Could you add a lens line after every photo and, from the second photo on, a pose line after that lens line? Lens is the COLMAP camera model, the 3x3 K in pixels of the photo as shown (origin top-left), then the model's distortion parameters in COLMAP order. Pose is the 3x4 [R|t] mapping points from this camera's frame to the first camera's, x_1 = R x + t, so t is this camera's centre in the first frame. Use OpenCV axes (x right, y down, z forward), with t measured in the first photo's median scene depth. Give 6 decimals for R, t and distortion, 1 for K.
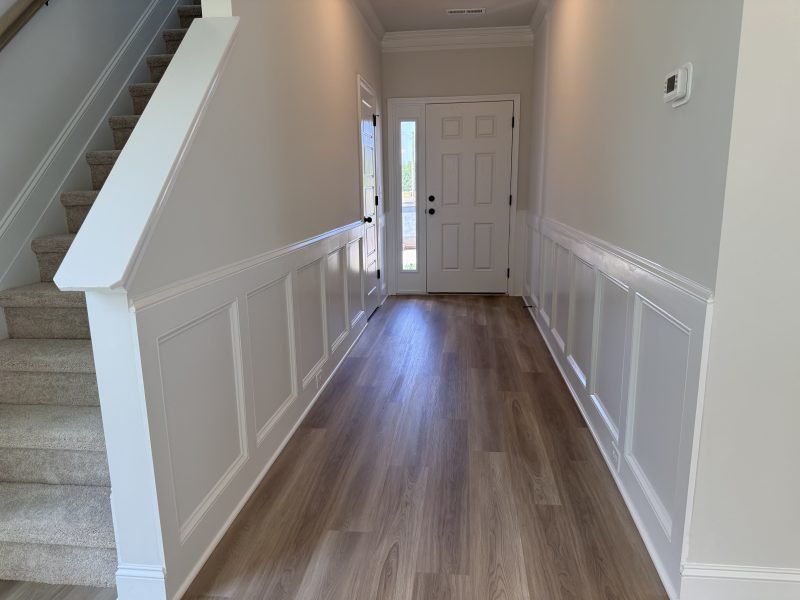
lens RADIAL K [[560.9, 0, 397.1], [0, 560.9, 300.4], [0, 0, 1]] dist [0.089328, -0.125066]
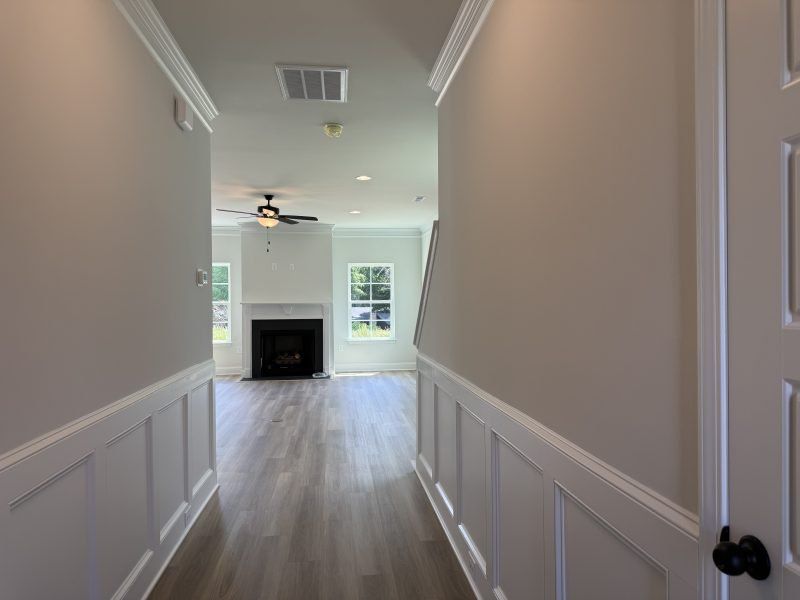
lens RADIAL K [[567.0, 0, 400.0], [0, 567.0, 300.0], [0, 0, 1]] dist [0.032777, -0.042551]
pose [[-0.972256, 0.018222, -0.233207, 0.092298], [-0.028540, 0.980272, 0.195582, -0.252451], [0.232171, 0.196811, -0.952556, 1.111035]]
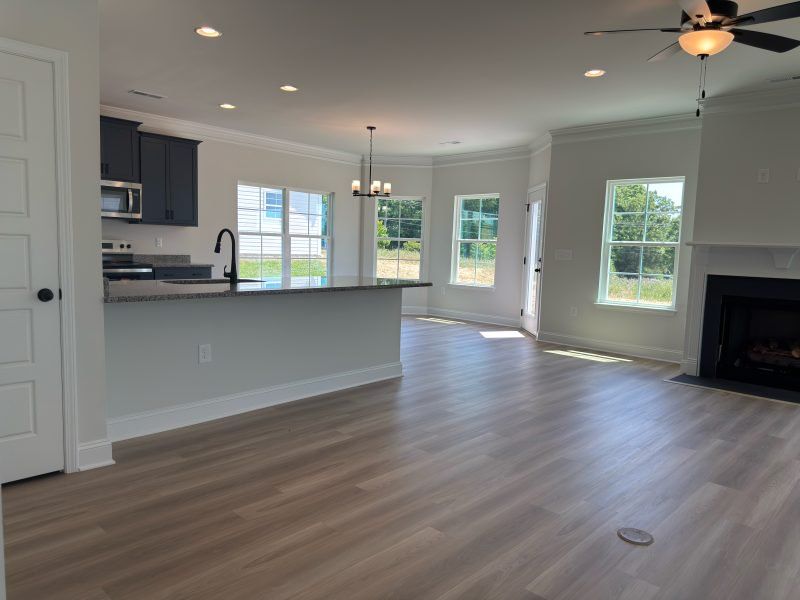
lens RADIAL K [[560.9, 0, 397.1], [0, 560.9, 300.4], [0, 0, 1]] dist [0.089328, -0.125066]
pose [[-0.801614, -0.073584, 0.593296, -0.043346], [0.097551, 0.962996, 0.251240, -0.071134], [-0.589829, 0.259274, -0.764773, 0.332422]]
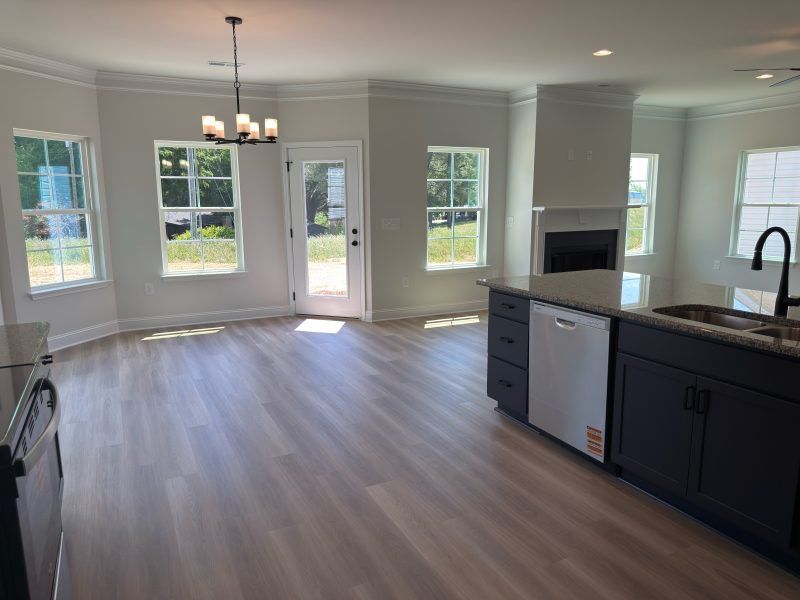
lens RADIAL K [[567.0, 0, 400.0], [0, 567.0, 300.0], [0, 0, 1]] dist [0.032777, -0.042551]
pose [[-0.830575, 0.111107, -0.545712, 1.203546], [-0.098765, 0.934977, 0.340682, -0.065492], [0.548080, 0.336859, -0.765594, 0.038424]]
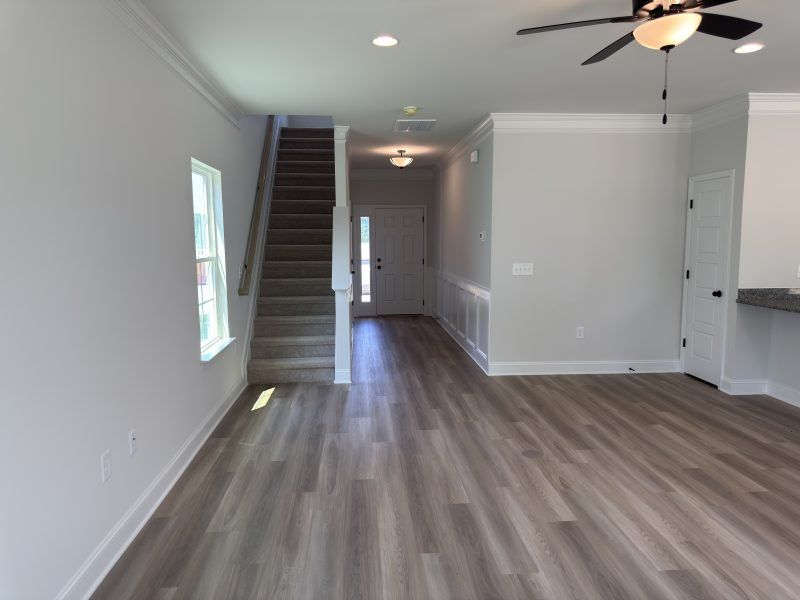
lens RADIAL K [[567.0, 0, 400.0], [0, 567.0, 300.0], [0, 0, 1]] dist [0.032777, -0.042551]
pose [[0.981416, -0.015323, 0.191280, -0.253832], [0.033058, 0.995405, -0.089869, 0.120280], [-0.189024, 0.094522, 0.977413, -0.847647]]
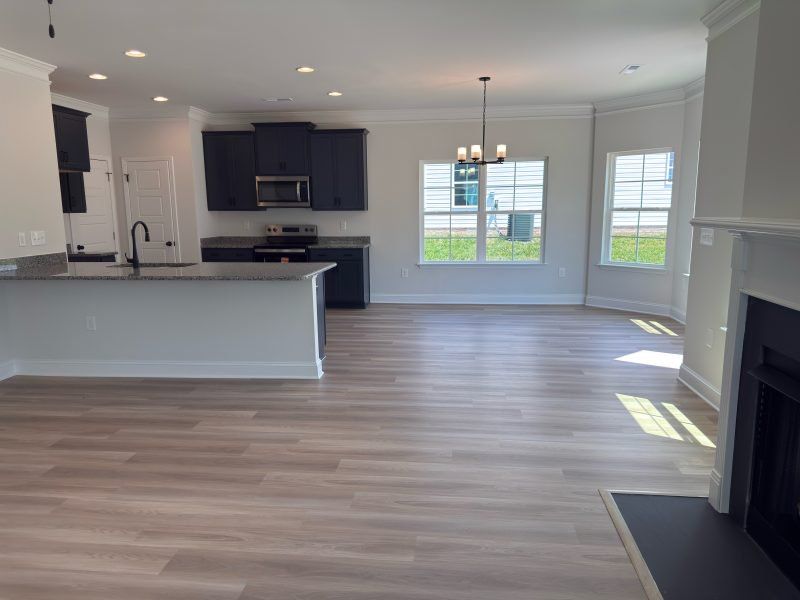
lens RADIAL K [[567.0, 0, 400.0], [0, 567.0, 300.0], [0, 0, 1]] dist [0.032777, -0.042551]
pose [[-0.011674, -0.150638, 0.988520, -0.342297], [0.209332, 0.966314, 0.149726, 0.089077], [-0.977775, 0.208677, 0.020252, -0.610296]]
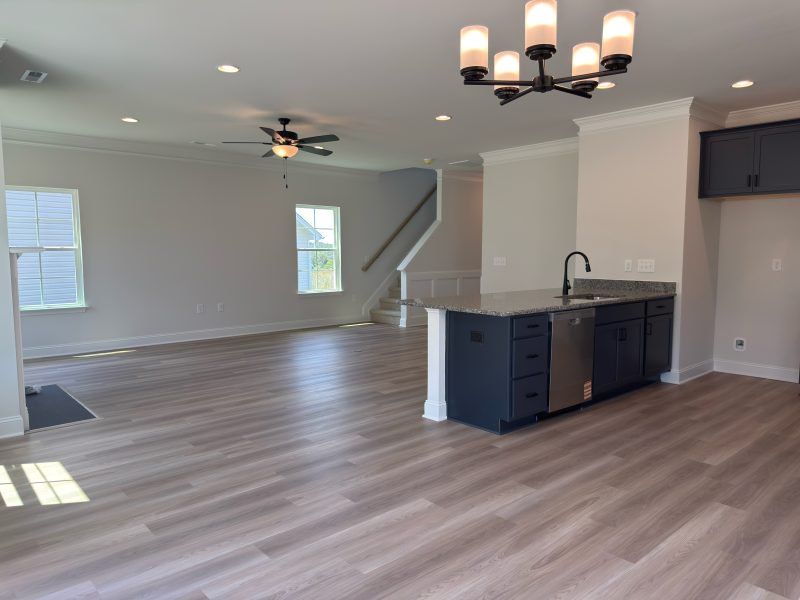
lens RADIAL K [[567.0, 0, 400.0], [0, 567.0, 300.0], [0, 0, 1]] dist [0.032777, -0.042551]
pose [[0.754270, 0.068658, -0.652964, 1.093953], [-0.138034, 0.988873, -0.055473, 0.198238], [0.641890, 0.131973, 0.755354, -1.148555]]
